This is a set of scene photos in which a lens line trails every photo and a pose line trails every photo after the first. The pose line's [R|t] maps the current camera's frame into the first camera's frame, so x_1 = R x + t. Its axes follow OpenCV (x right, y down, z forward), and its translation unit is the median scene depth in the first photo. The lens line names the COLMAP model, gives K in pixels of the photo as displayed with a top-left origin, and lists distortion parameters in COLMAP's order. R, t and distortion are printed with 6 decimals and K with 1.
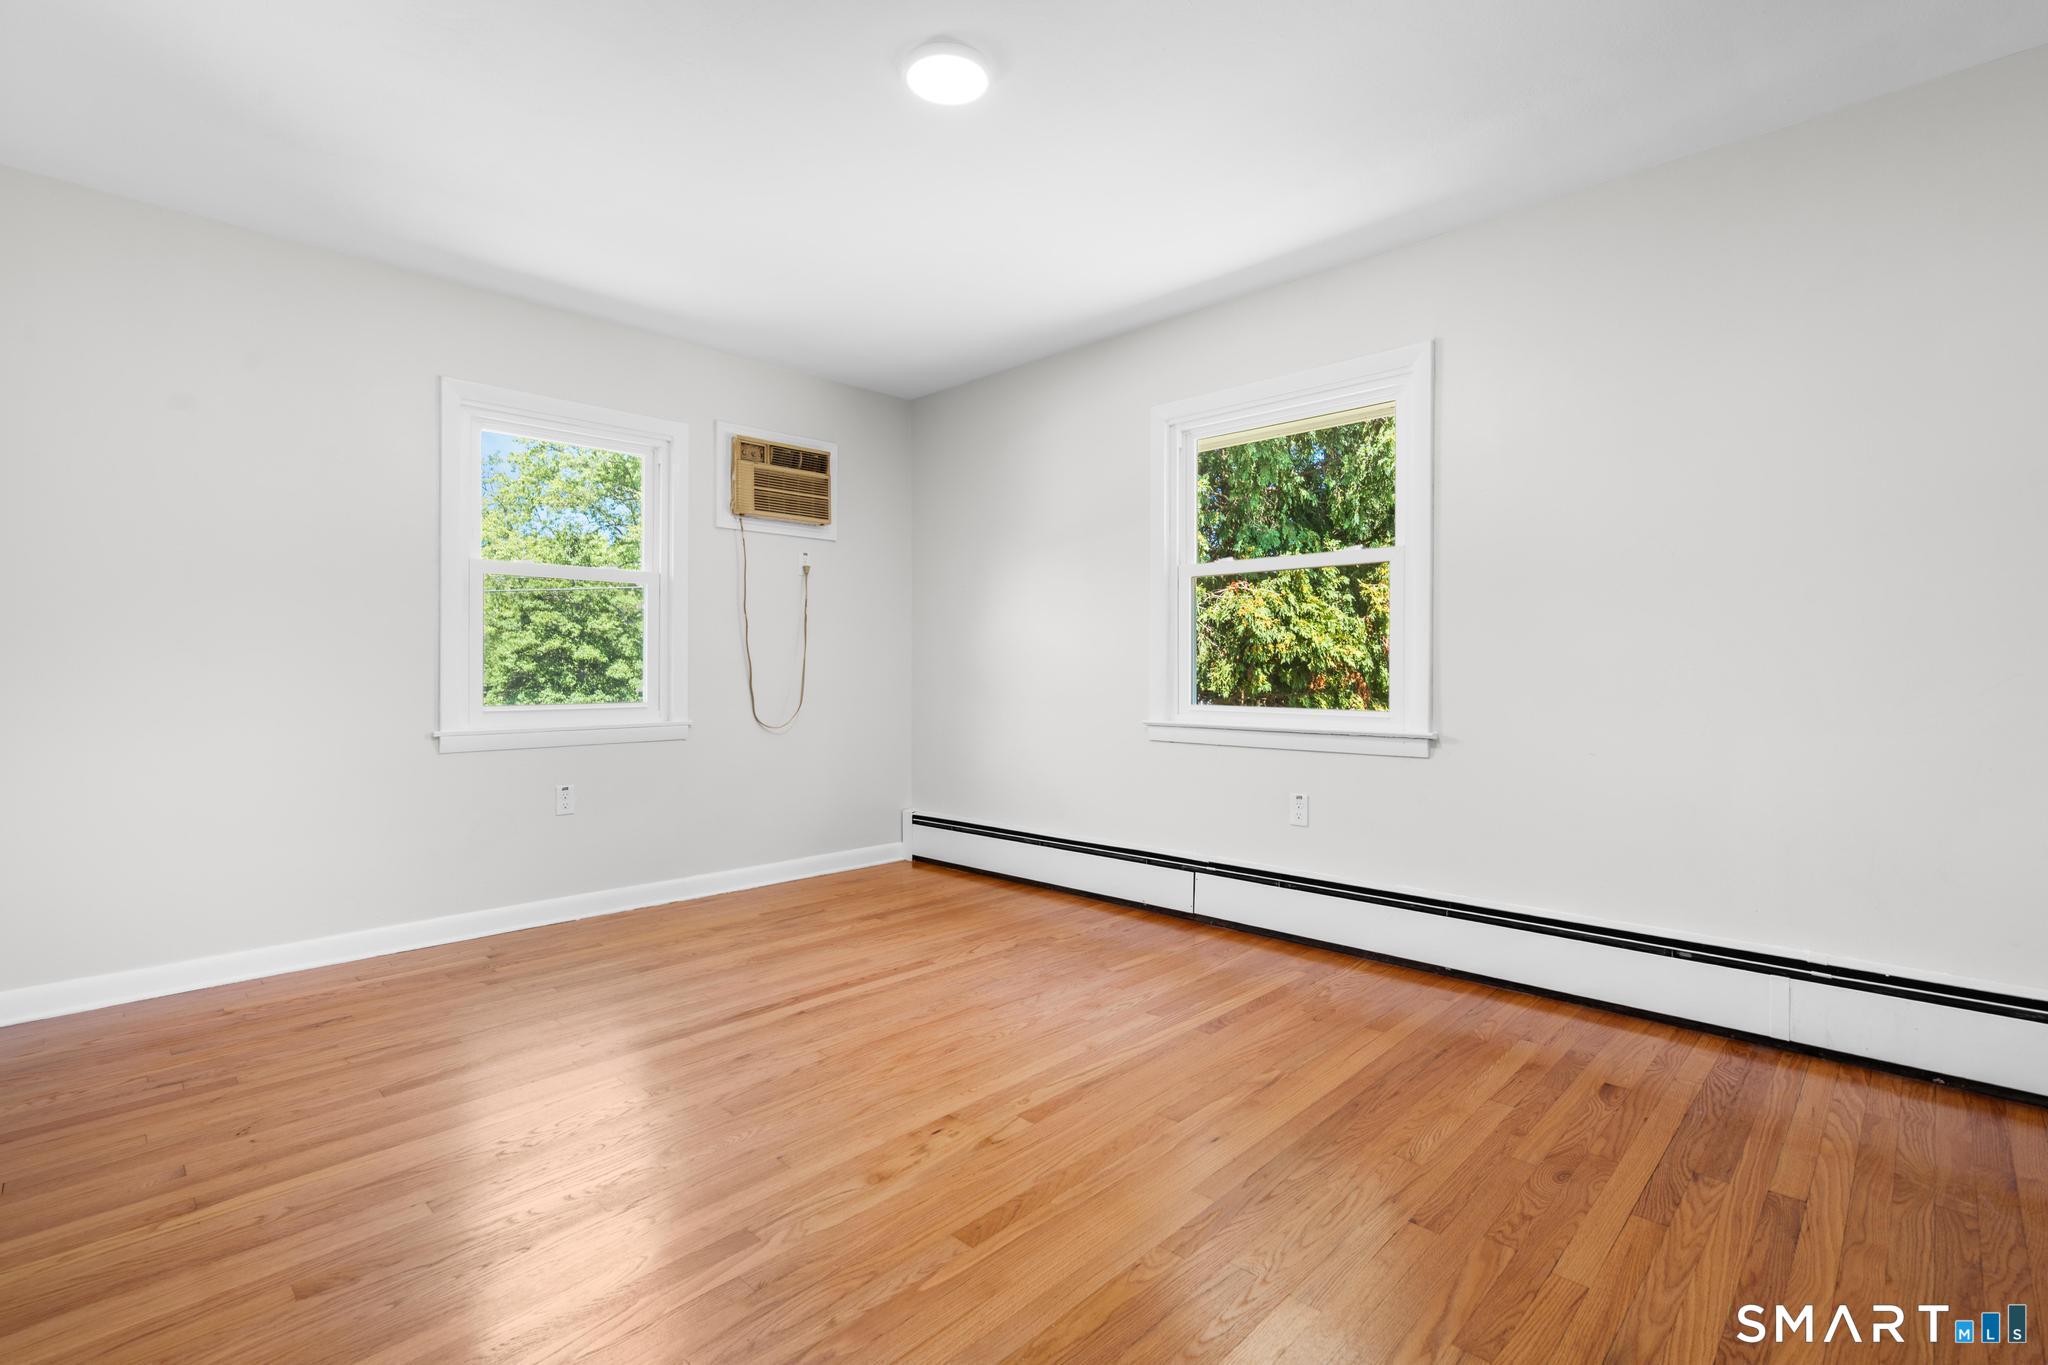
lens RADIAL K [[933.7, 0, 1044.8], [0, 933.7, 649.5], [0, 0, 1]] dist [-0.003355, 0.001954]
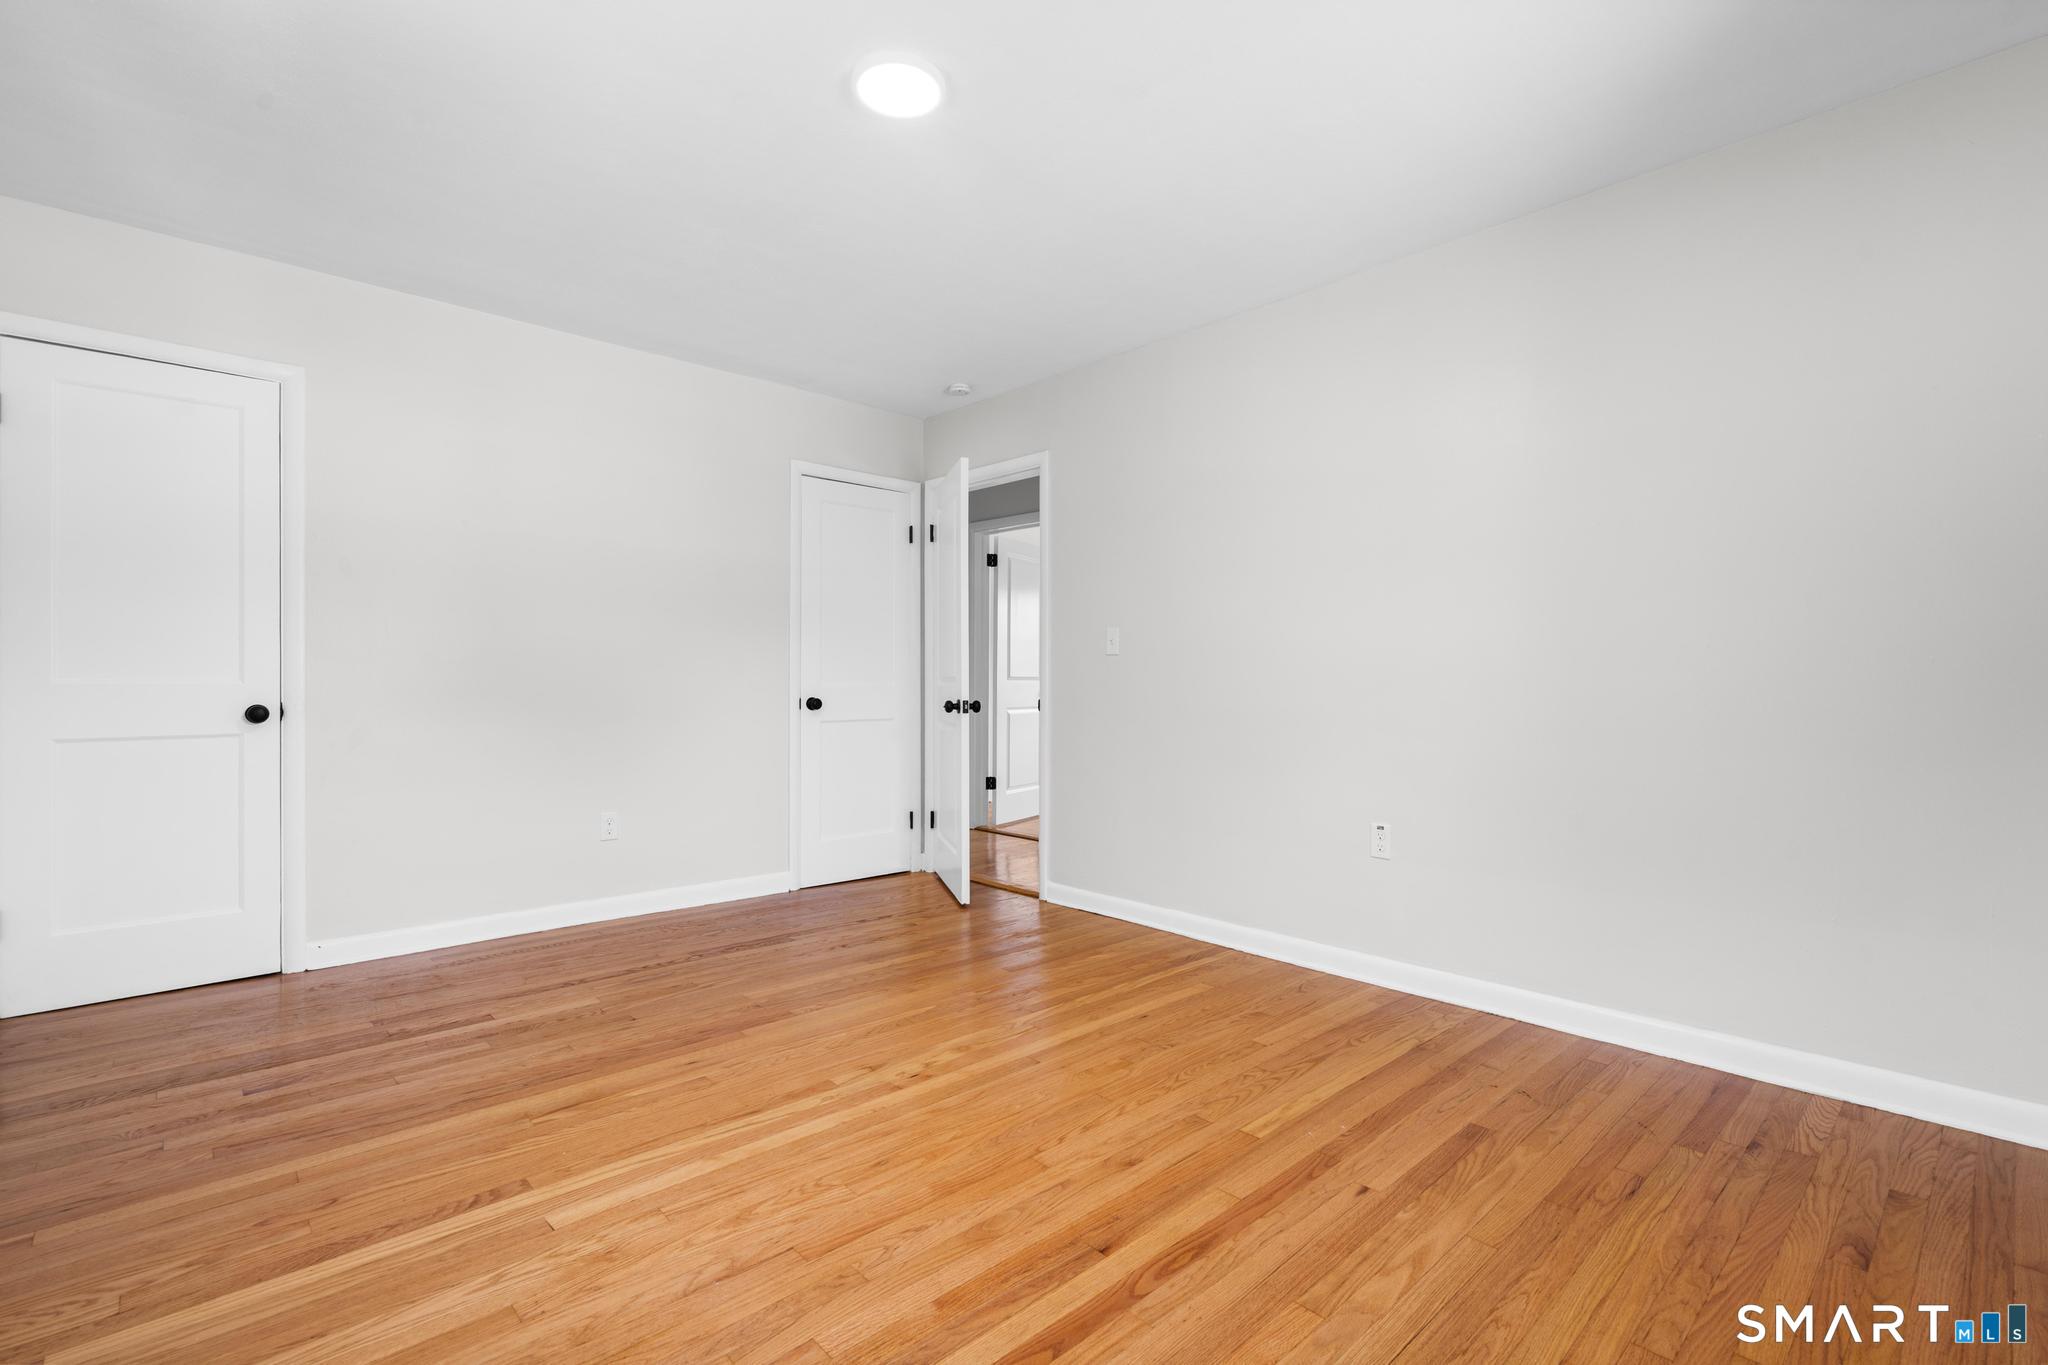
lens RADIAL K [[933.7, 0, 1017.0], [0, 933.7, 691.5], [0, 0, 1]] dist [-0.003355, 0.001954]
pose [[-0.996689, -0.000782, 0.081308, -0.199918], [-0.001461, 0.999965, -0.008294, 0.025736], [-0.081299, -0.008386, -0.996655, 1.270754]]
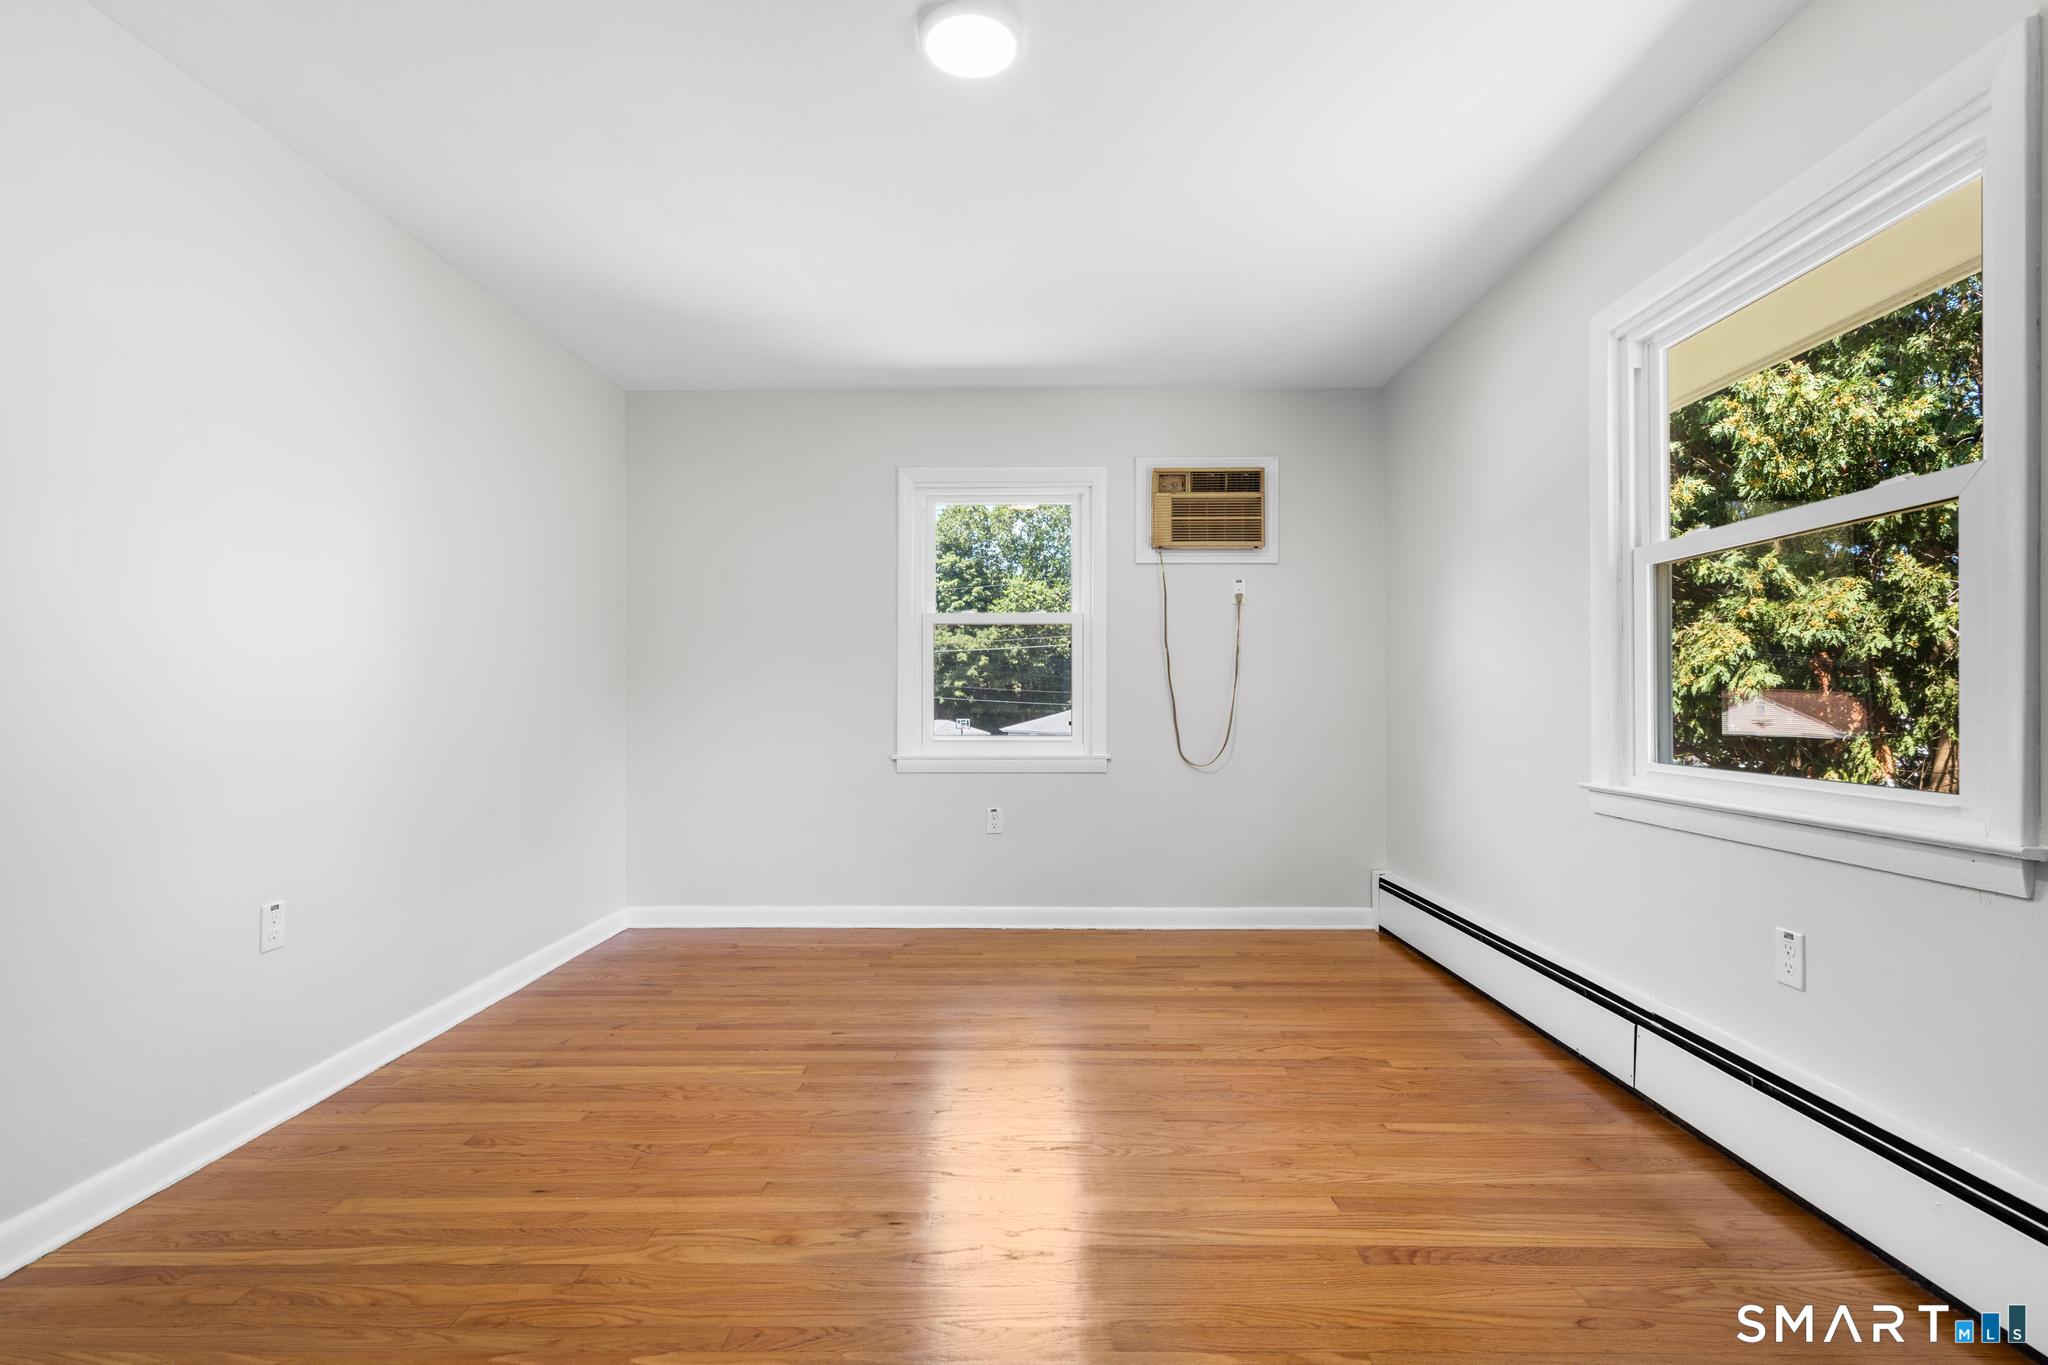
lens RADIAL K [[933.7, 0, 1039.7], [0, 933.7, 681.2], [0, 0, 1]] dist [-0.003355, 0.001954]
pose [[0.685914, -0.015252, -0.727523, 0.376944], [0.014914, 0.999865, -0.006901, 0.001477], [0.727530, -0.006117, 0.686049, 0.285888]]
